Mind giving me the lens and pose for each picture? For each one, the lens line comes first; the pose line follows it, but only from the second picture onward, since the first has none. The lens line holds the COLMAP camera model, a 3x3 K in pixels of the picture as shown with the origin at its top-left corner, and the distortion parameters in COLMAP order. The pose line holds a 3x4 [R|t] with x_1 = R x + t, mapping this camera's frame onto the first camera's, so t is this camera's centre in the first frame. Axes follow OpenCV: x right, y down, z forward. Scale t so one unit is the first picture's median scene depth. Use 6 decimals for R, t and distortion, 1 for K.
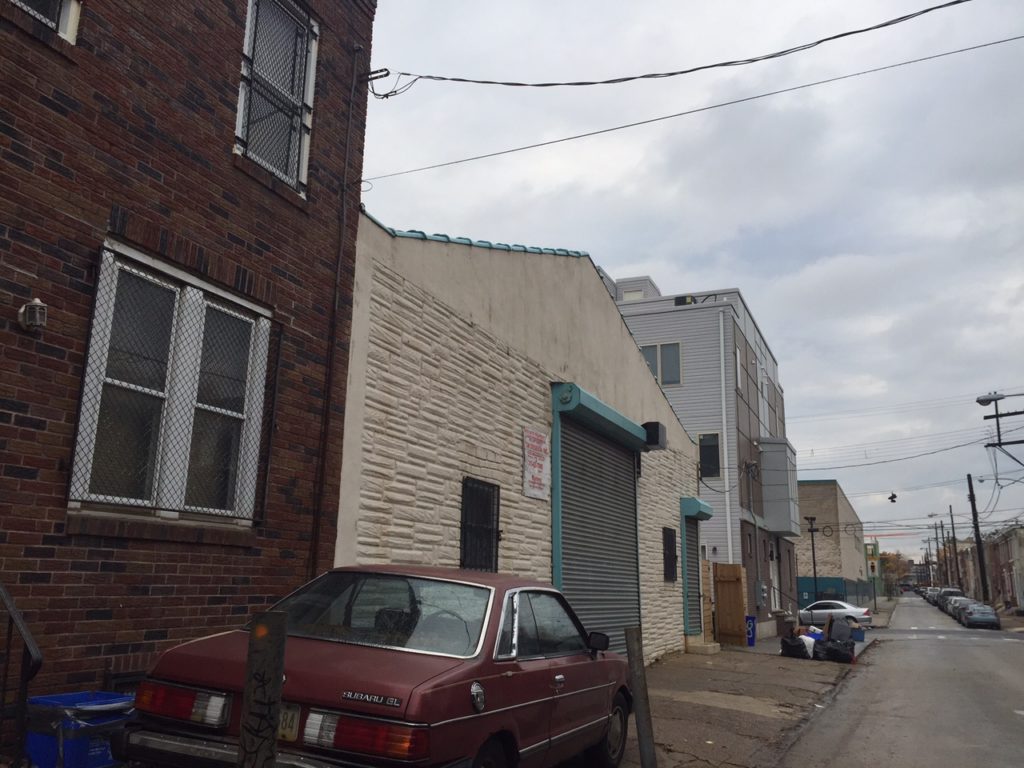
lens RADIAL K [[870.4, 0, 512.0], [0, 870.4, 384.0], [0, 0, 1]] dist [0.094904, -0.145515]
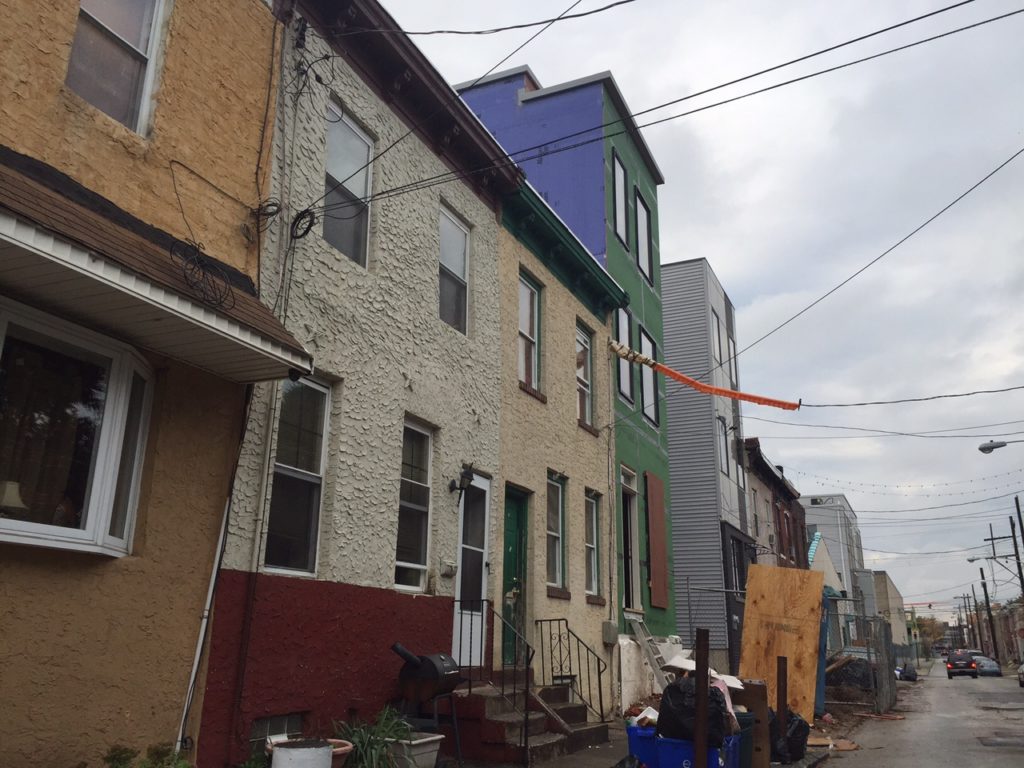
lens RADIAL K [[870.4, 0, 512.0], [0, 870.4, 384.0], [0, 0, 1]] dist [0.094904, -0.145515]
pose [[0.999620, -0.016535, -0.022063, -0.169272], [0.014949, 0.997422, -0.070187, -0.088632], [0.023166, 0.069831, 0.997290, -0.385400]]
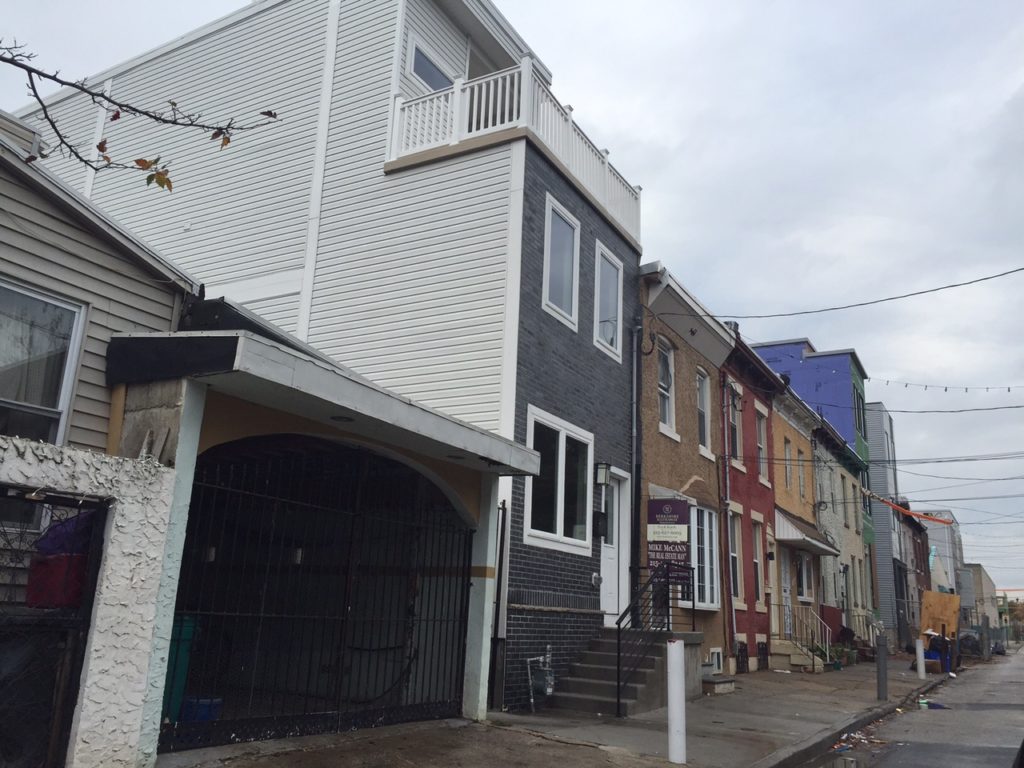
lens RADIAL K [[870.4, 0, 512.0], [0, 870.4, 384.0], [0, 0, 1]] dist [0.094904, -0.145515]
pose [[0.993834, -0.005458, -0.110745, -0.271958], [0.001317, 0.999298, -0.037435, -0.145728], [0.110871, 0.037058, 0.993144, -0.637685]]
